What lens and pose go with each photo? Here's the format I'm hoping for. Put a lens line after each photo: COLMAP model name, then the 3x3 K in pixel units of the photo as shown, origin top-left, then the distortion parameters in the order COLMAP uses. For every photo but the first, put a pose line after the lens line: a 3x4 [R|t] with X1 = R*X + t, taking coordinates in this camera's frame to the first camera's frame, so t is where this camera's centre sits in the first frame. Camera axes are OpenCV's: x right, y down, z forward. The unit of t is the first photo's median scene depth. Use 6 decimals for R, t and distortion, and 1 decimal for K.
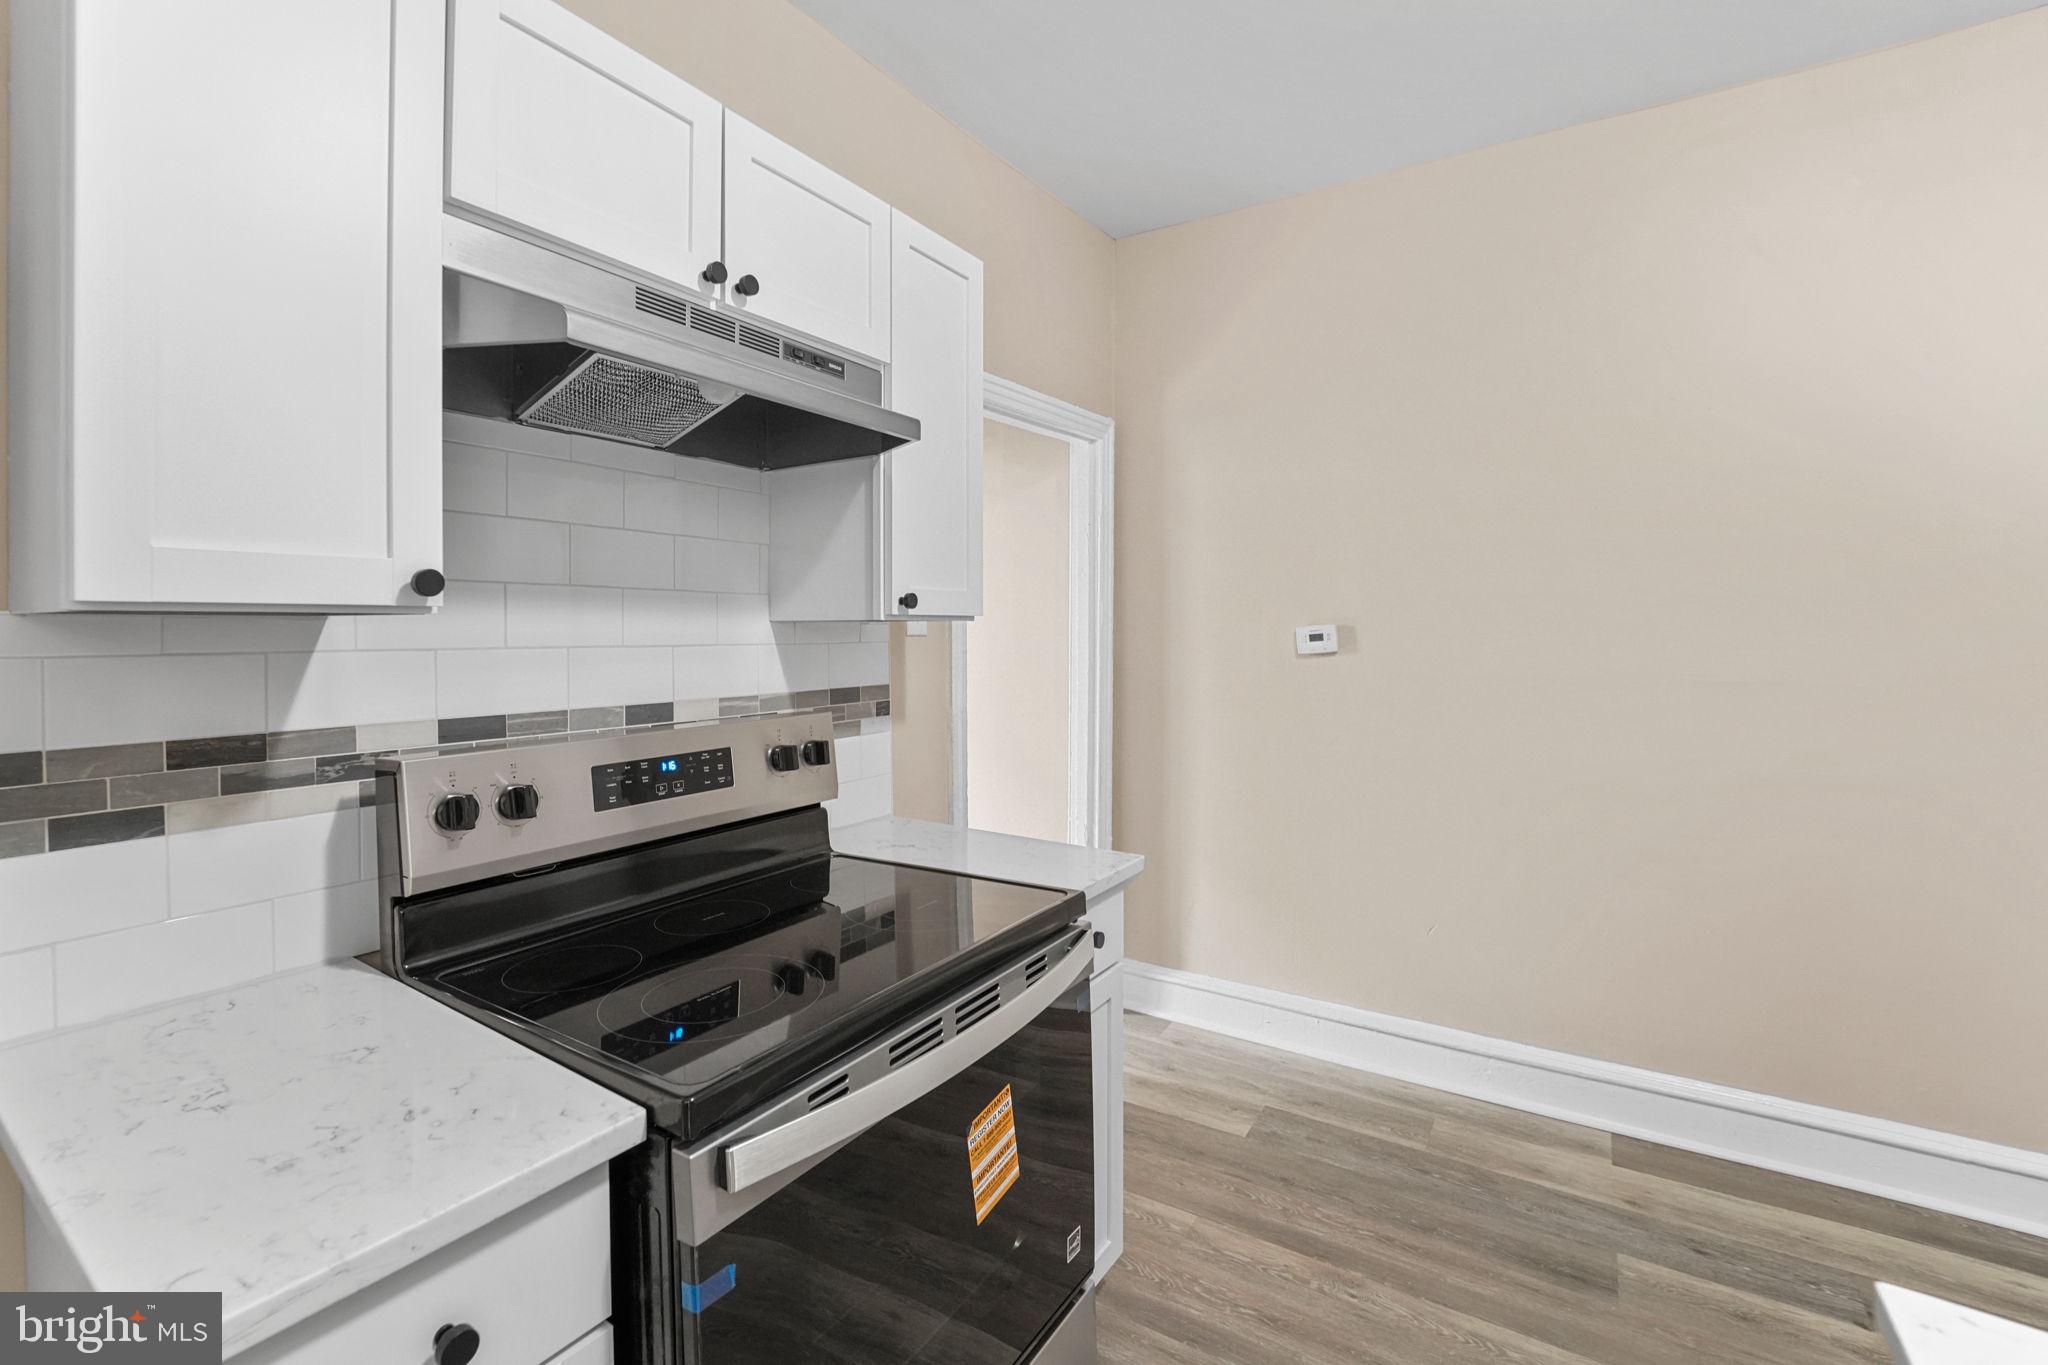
lens RADIAL K [[885.0, 0, 986.3], [0, 885.0, 634.1], [0, 0, 1]] dist [-0.023292, -0.000658]
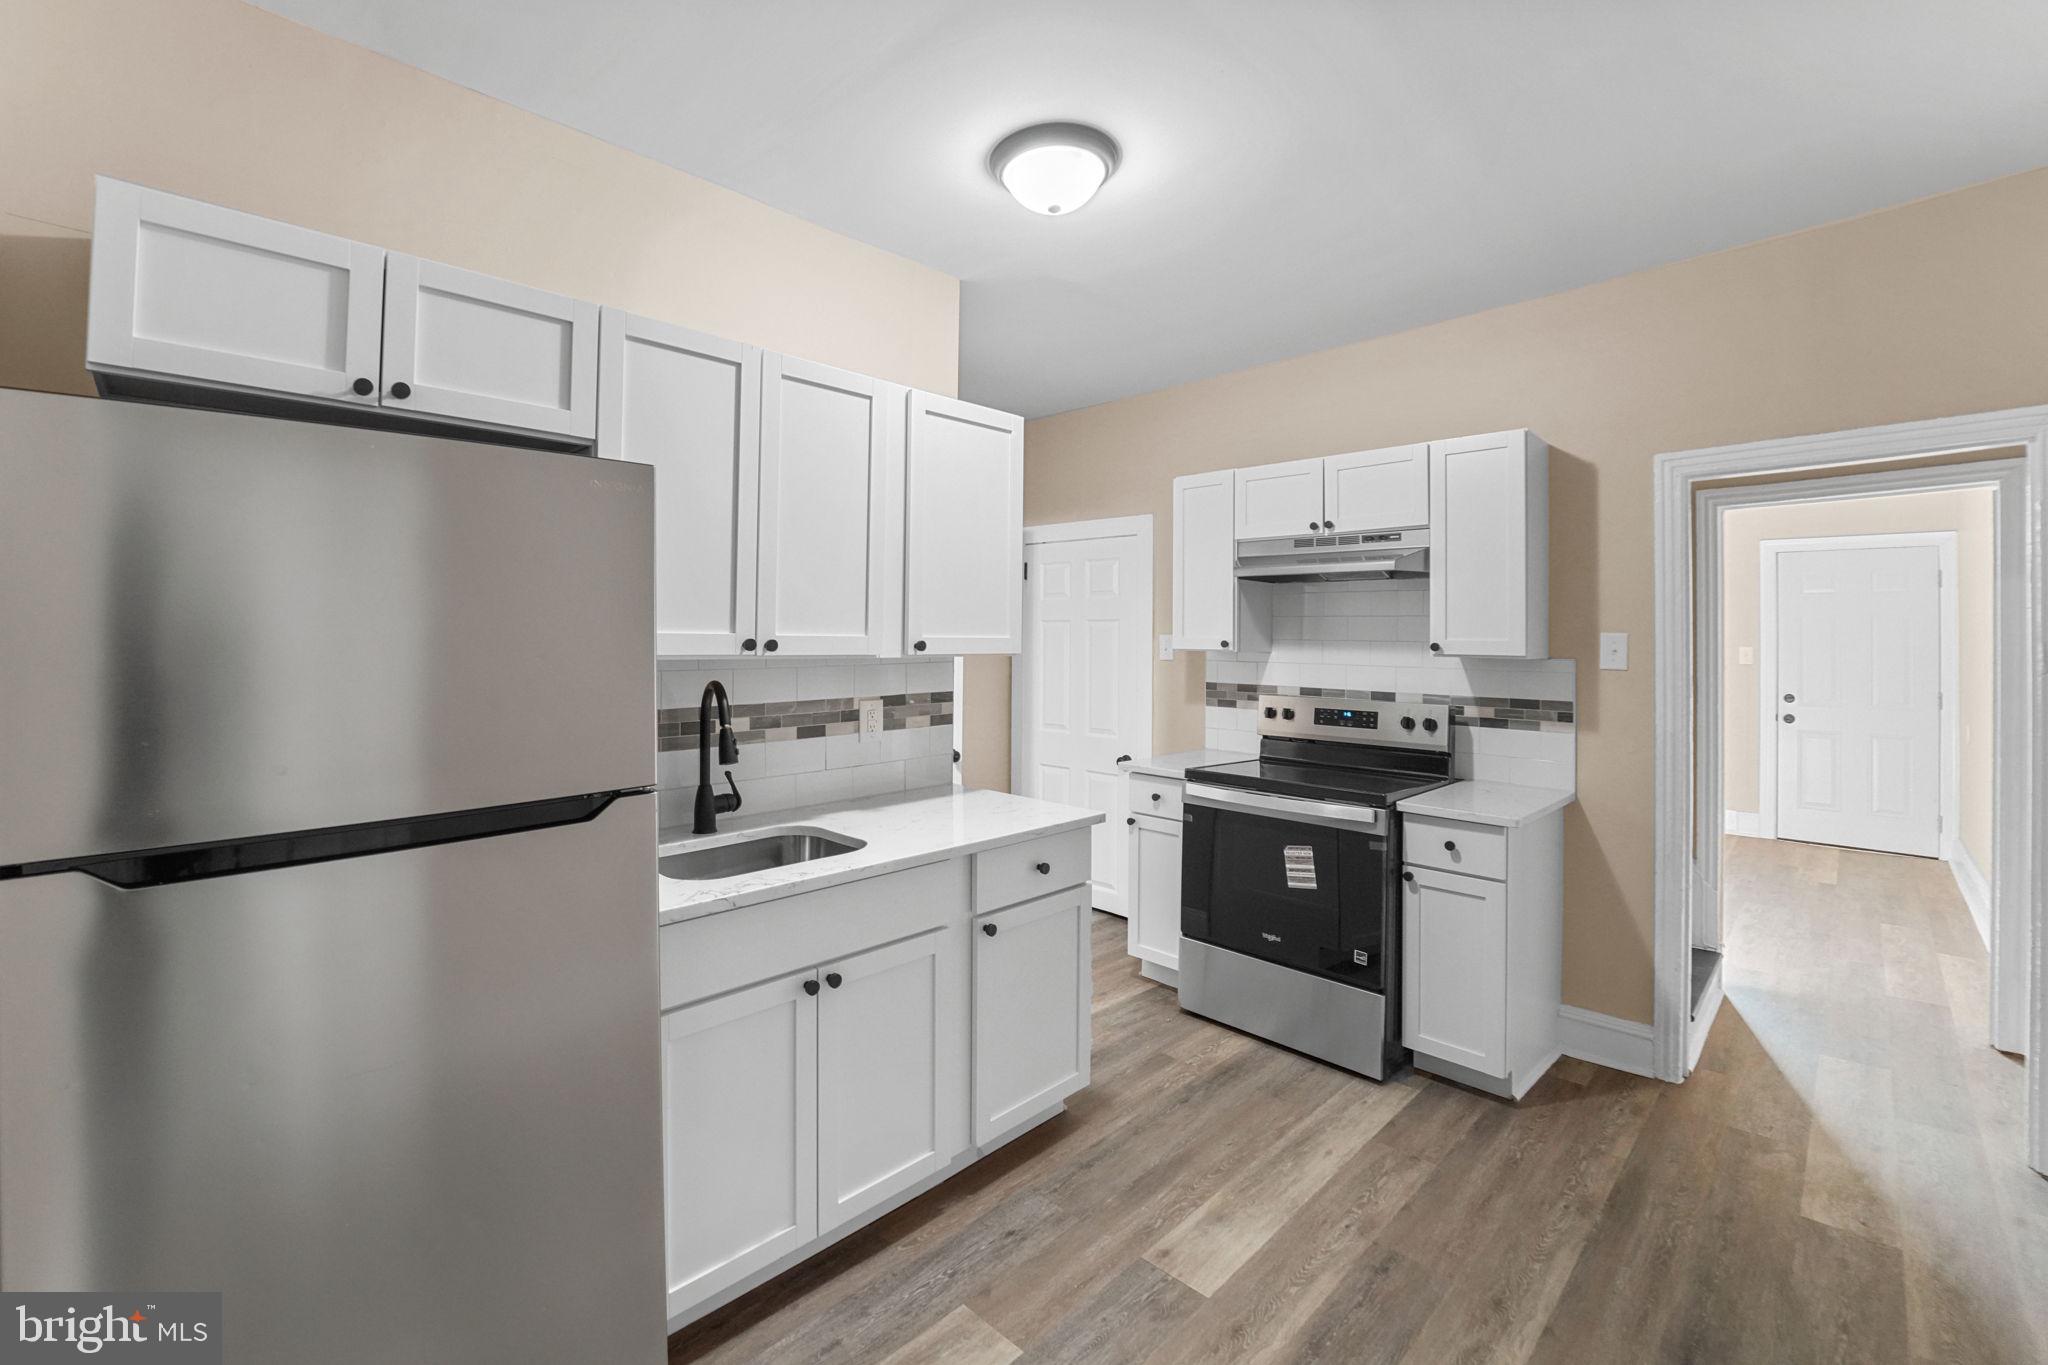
lens RADIAL K [[841.0, 0, 1011.9], [0, 841.0, 659.0], [0, 0, 1]] dist [-0.021939, -0.001321]
pose [[-0.194306, 0.021421, -0.980707, 1.958254], [-0.019498, 0.999480, 0.025695, -0.043055], [0.980747, 0.024115, -0.193788, 0.492059]]
